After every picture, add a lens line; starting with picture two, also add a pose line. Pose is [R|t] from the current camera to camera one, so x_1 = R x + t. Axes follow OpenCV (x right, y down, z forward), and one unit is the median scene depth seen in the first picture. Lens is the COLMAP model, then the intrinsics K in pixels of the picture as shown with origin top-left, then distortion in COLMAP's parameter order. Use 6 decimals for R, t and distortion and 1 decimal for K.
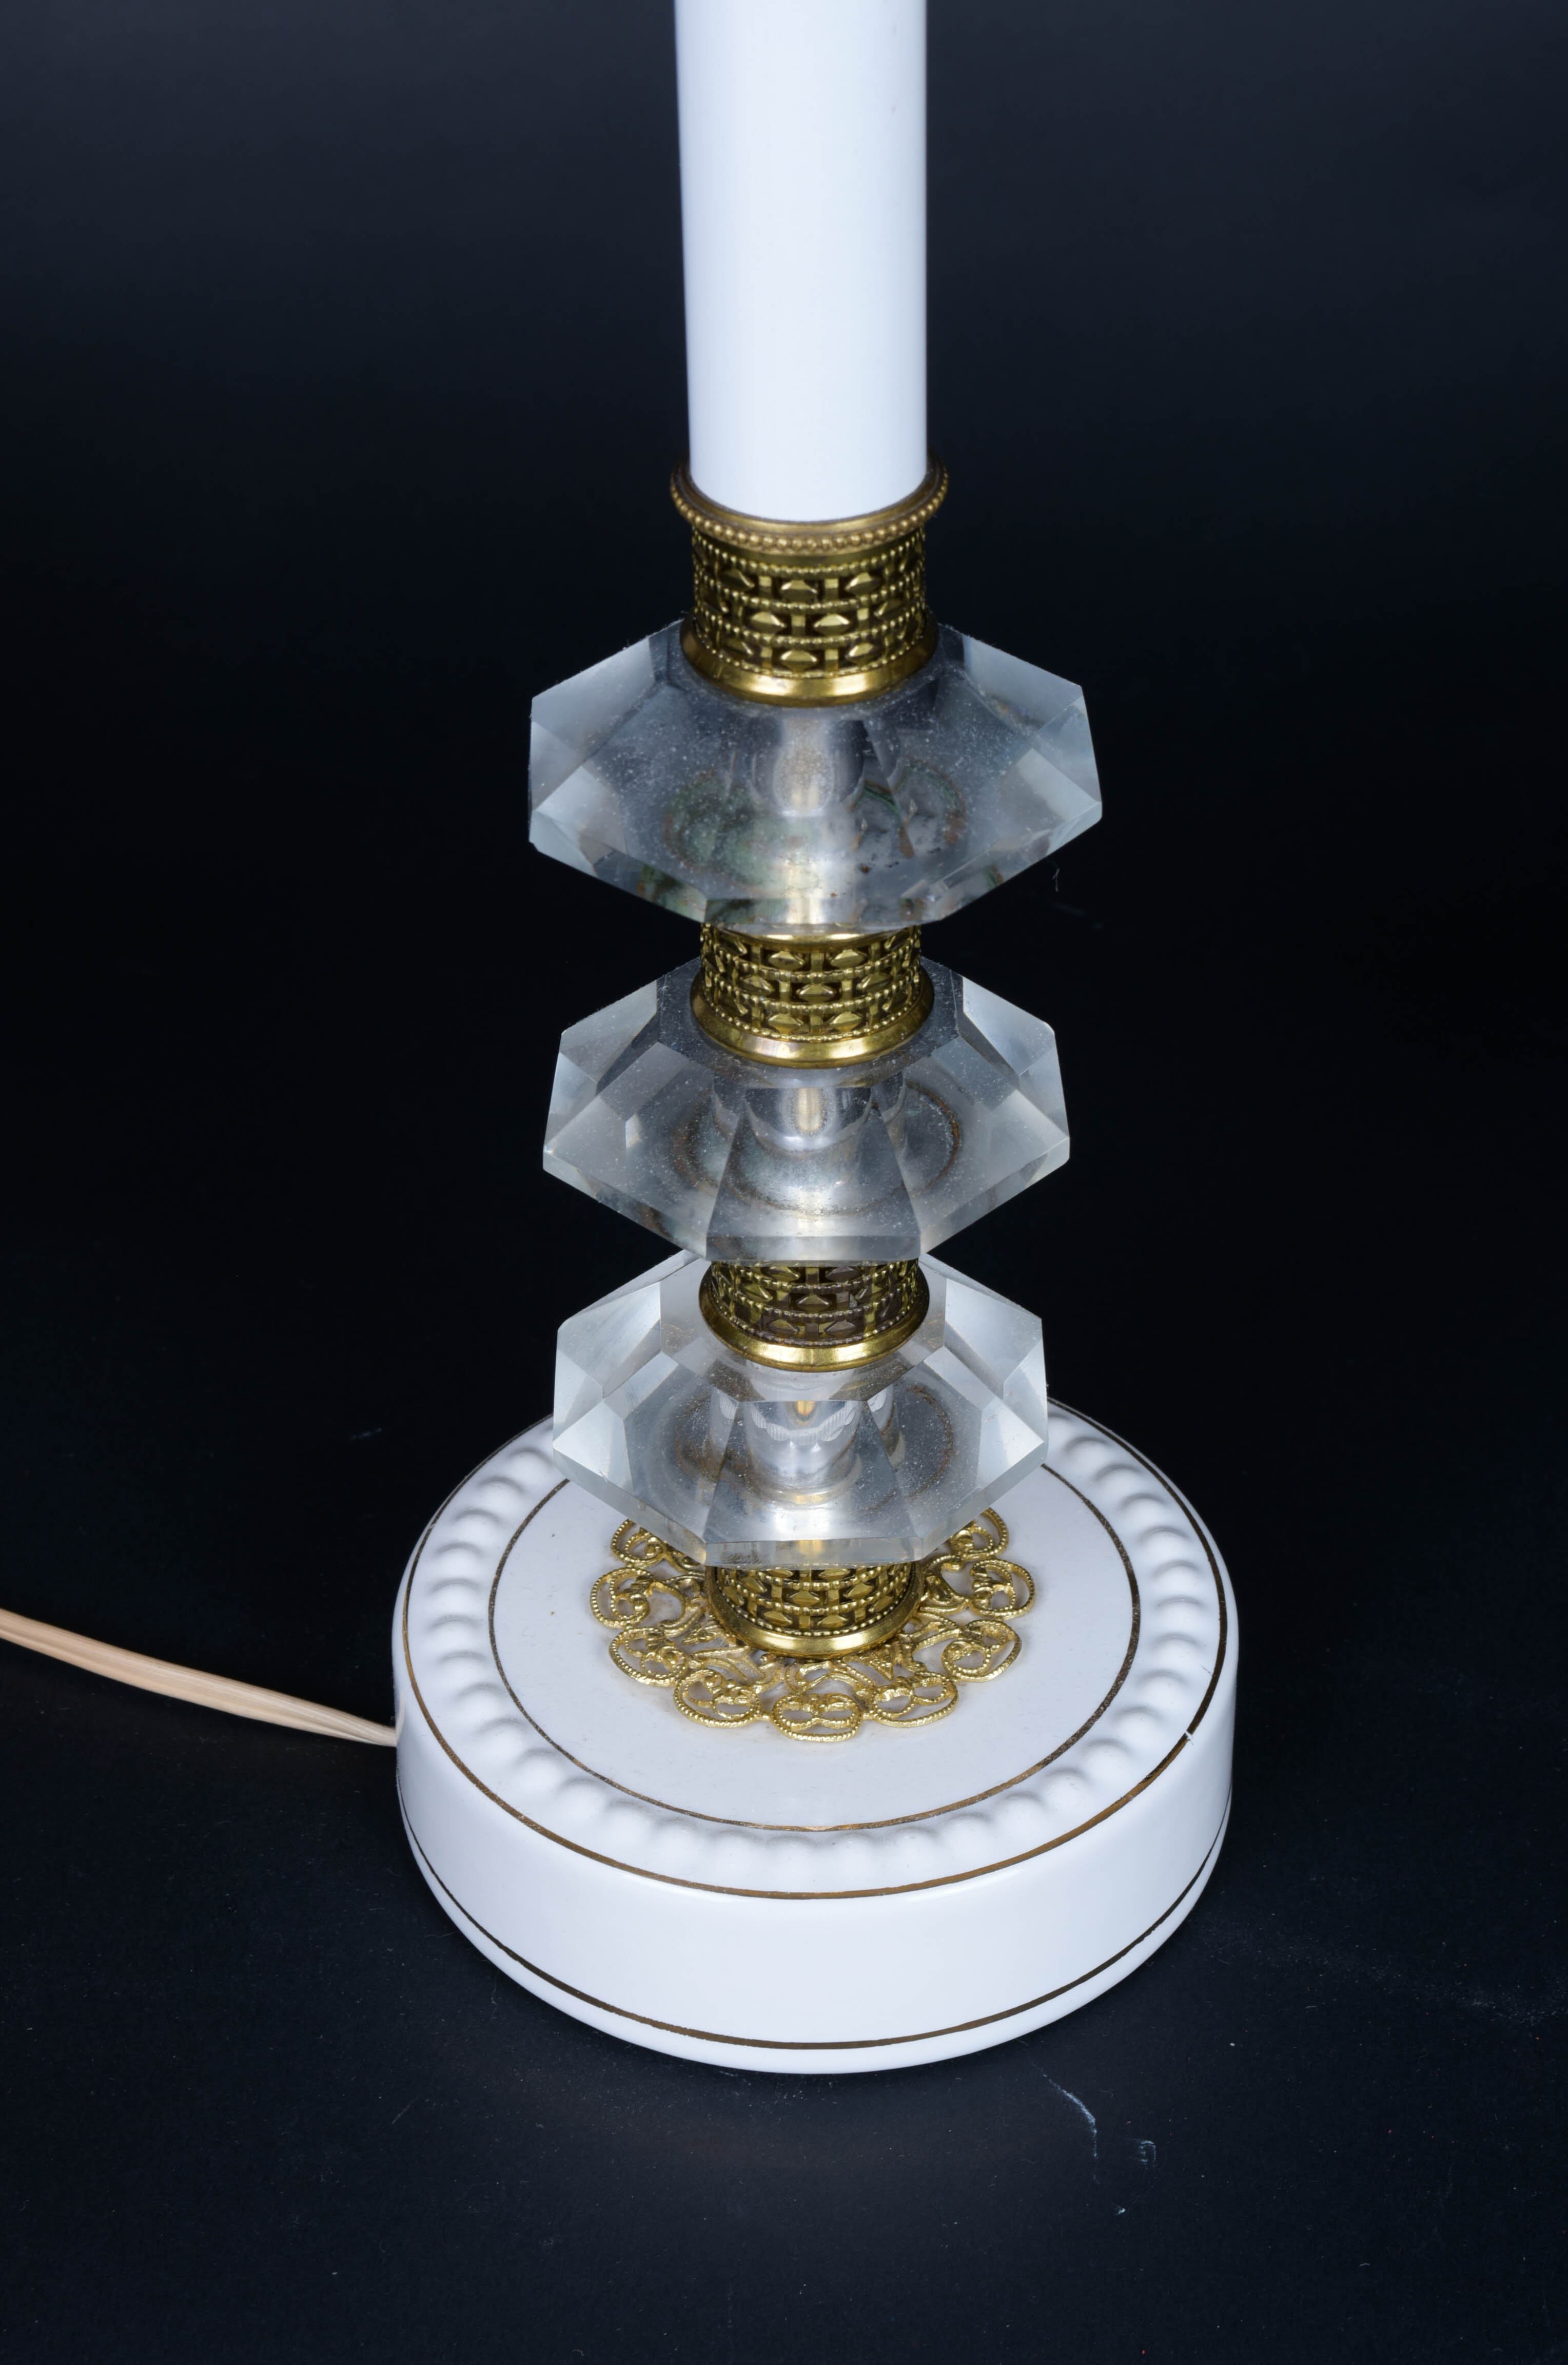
lens RADIAL K [[4192.1, 0, 784.5], [0, 4192.1, 1182.2], [0, 0, 1]] dist [-0.029268, 0.000000]
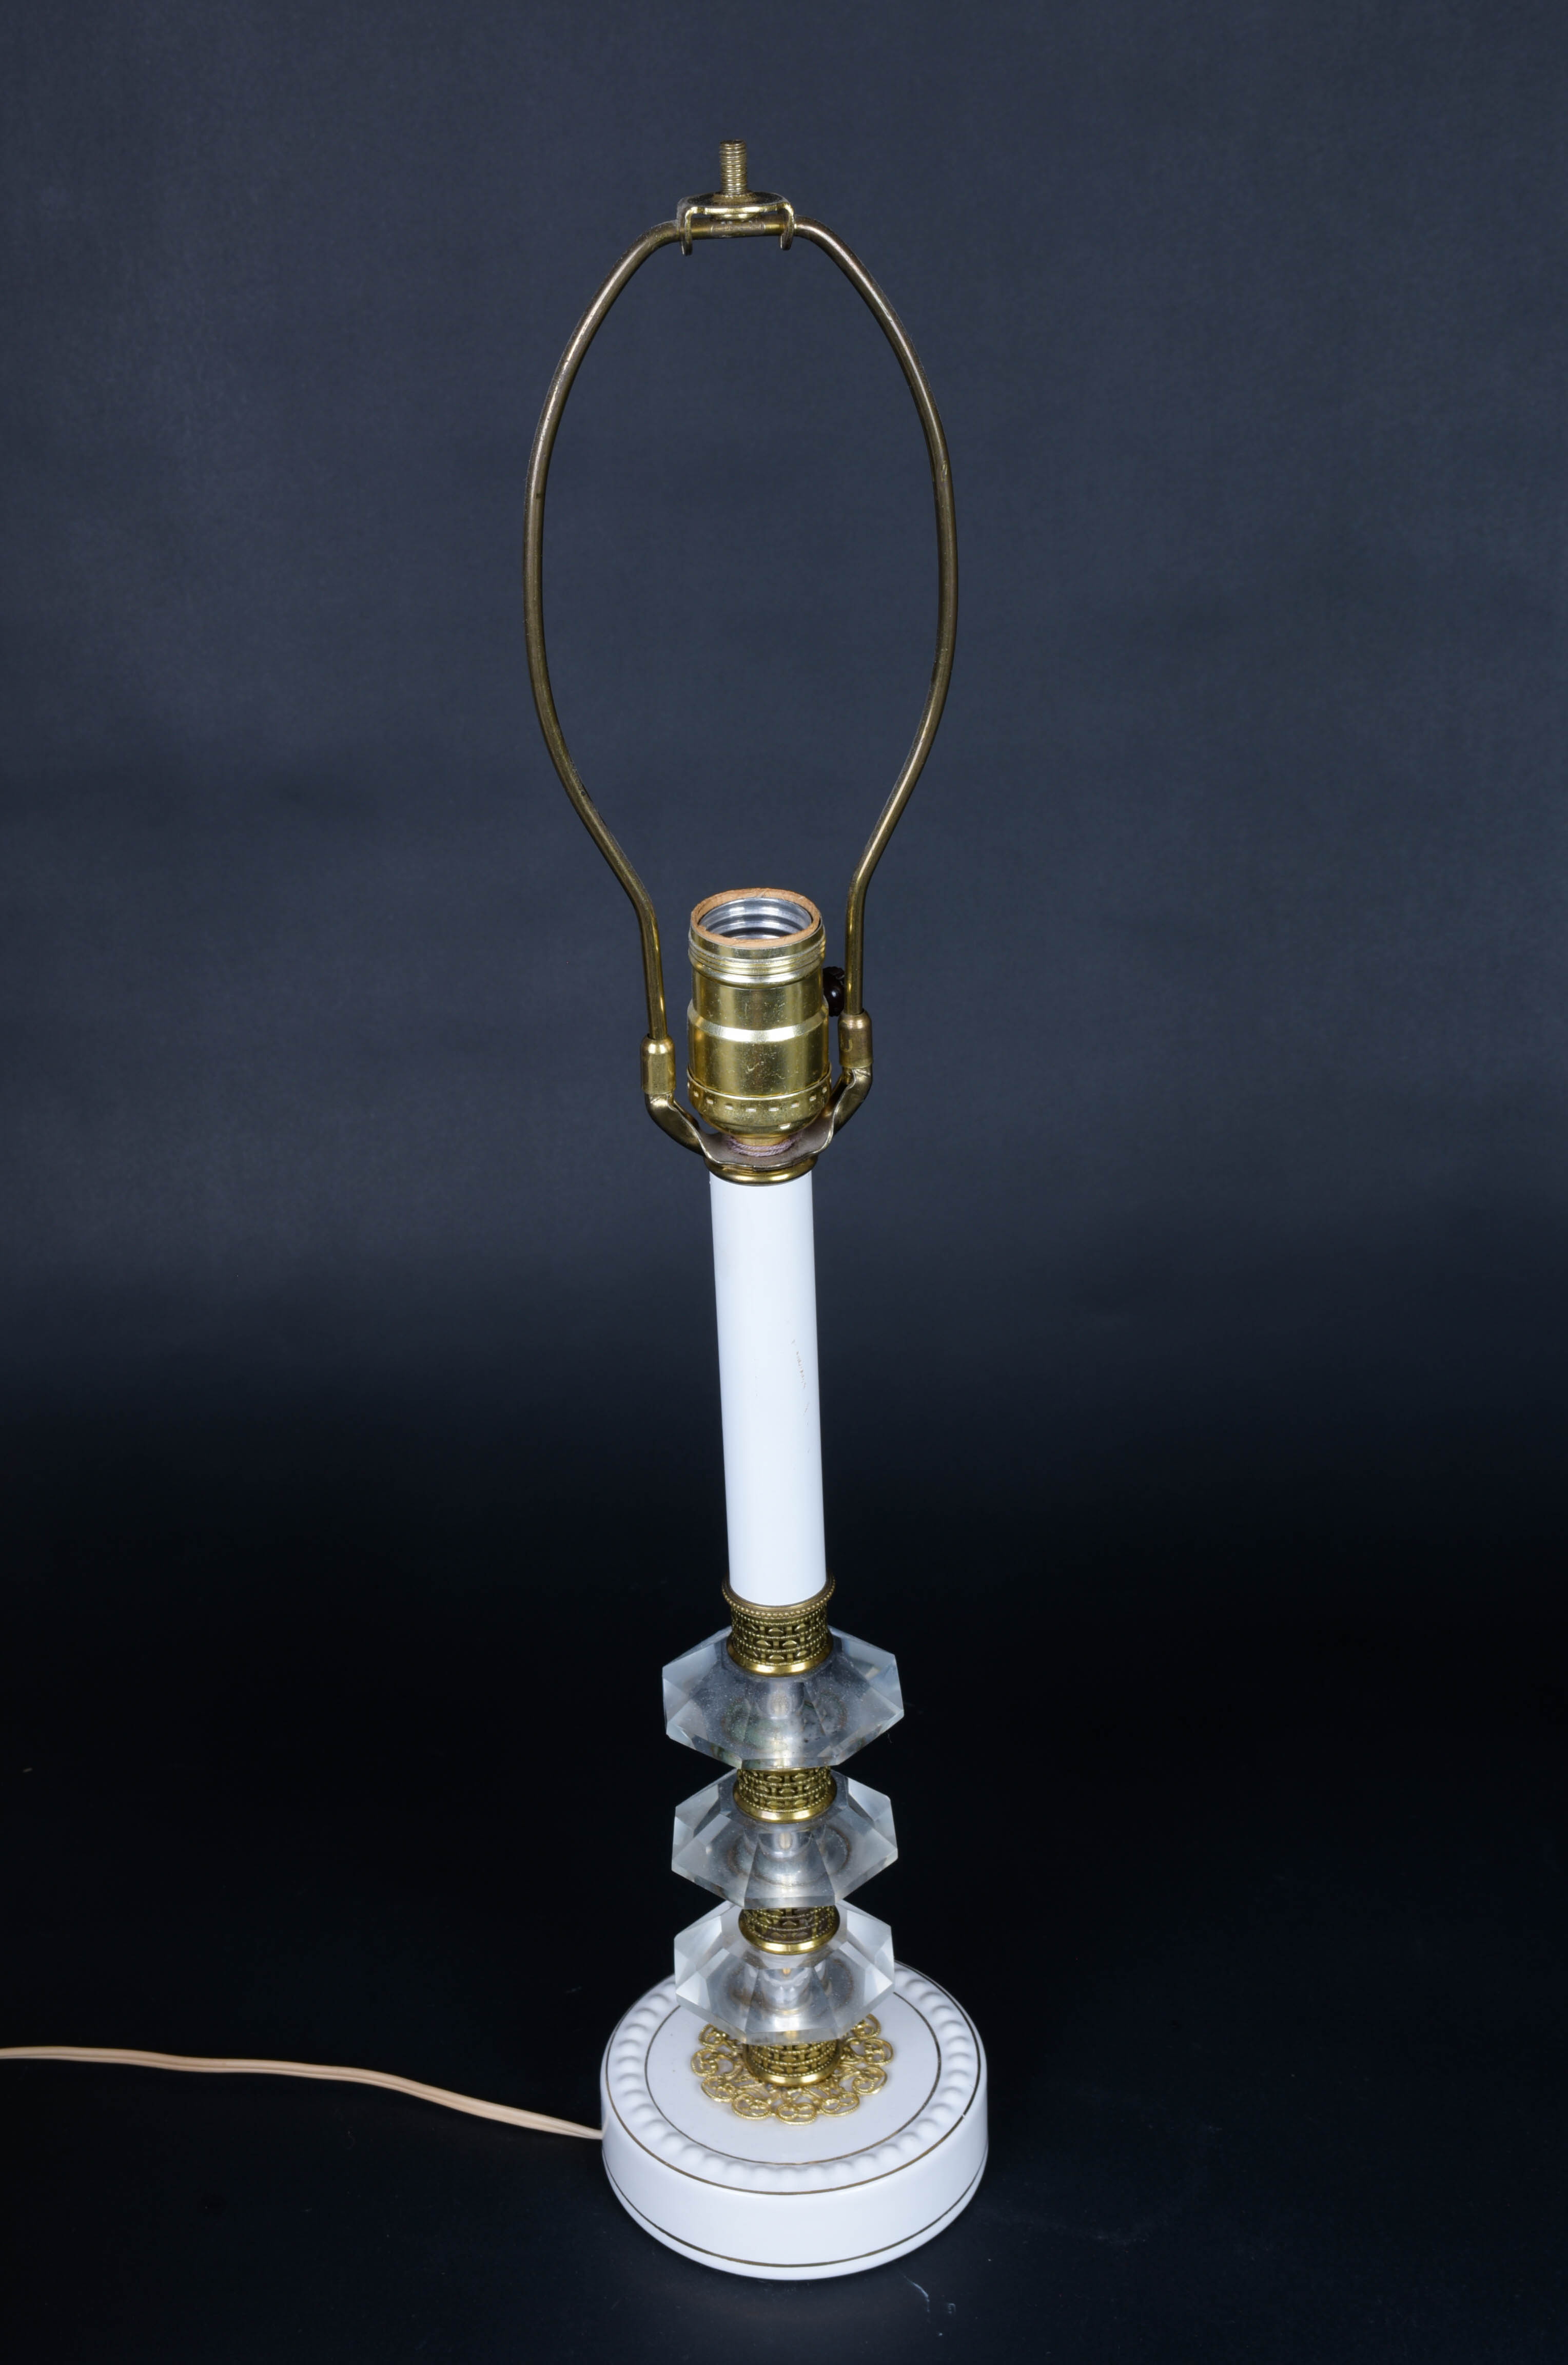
lens RADIAL K [[3165.5, 0, 785.0], [0, 3165.5, 1199.8], [0, 0, 1]] dist [-0.011628, 0.000000]
pose [[0.999308, -0.030109, 0.021838, -0.020864], [0.033541, 0.983246, -0.179169, -0.049771], [-0.016077, 0.179777, 0.983576, -0.756260]]
